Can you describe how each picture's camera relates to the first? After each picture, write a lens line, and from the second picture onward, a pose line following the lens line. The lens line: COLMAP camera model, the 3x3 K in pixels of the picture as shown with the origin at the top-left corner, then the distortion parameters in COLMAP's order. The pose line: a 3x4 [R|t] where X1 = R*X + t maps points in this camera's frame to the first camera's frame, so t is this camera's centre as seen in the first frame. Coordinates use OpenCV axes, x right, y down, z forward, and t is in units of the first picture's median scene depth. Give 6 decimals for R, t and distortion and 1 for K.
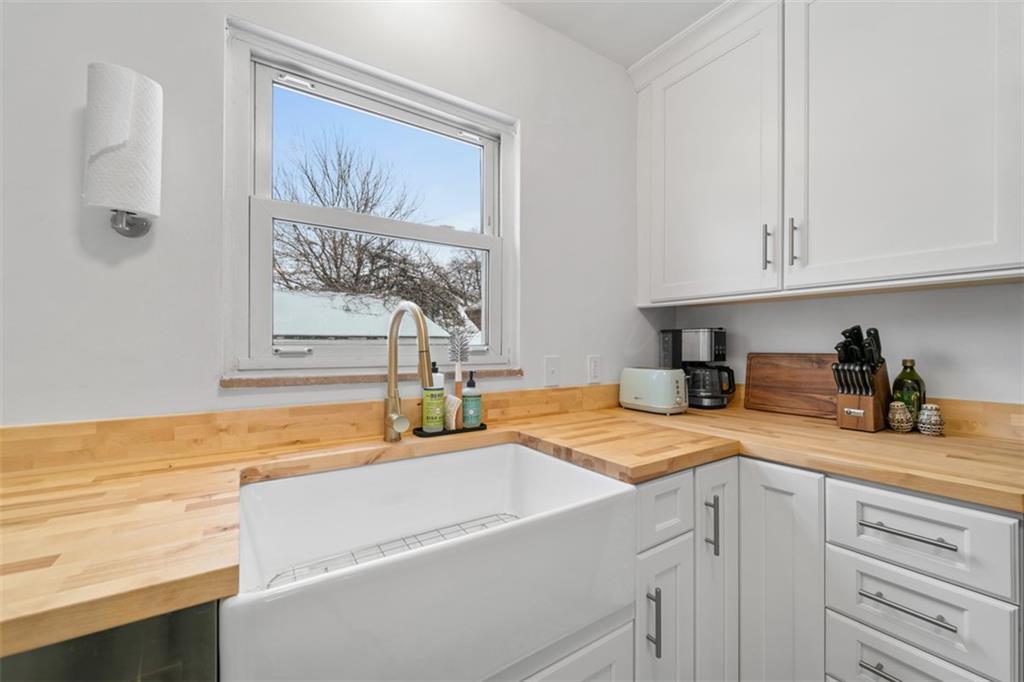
lens RADIAL K [[409.4, 0, 510.1], [0, 409.4, 342.7], [0, 0, 1]] dist [-0.001023, -0.000291]
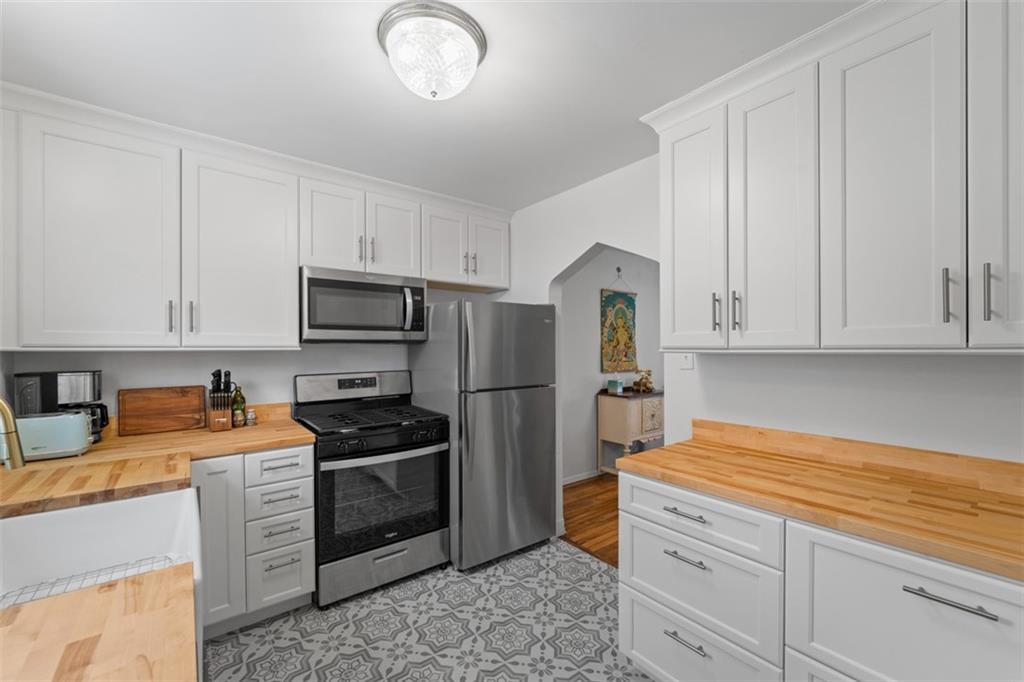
lens RADIAL K [[409.4, 0, 510.2], [0, 409.4, 346.4], [0, 0, 1]] dist [-0.001023, -0.000291]
pose [[-0.079951, 0.003611, 0.996792, -0.904278], [-0.002282, 0.999990, -0.003806, -0.128671], [-0.996796, -0.002579, -0.079942, -0.068455]]
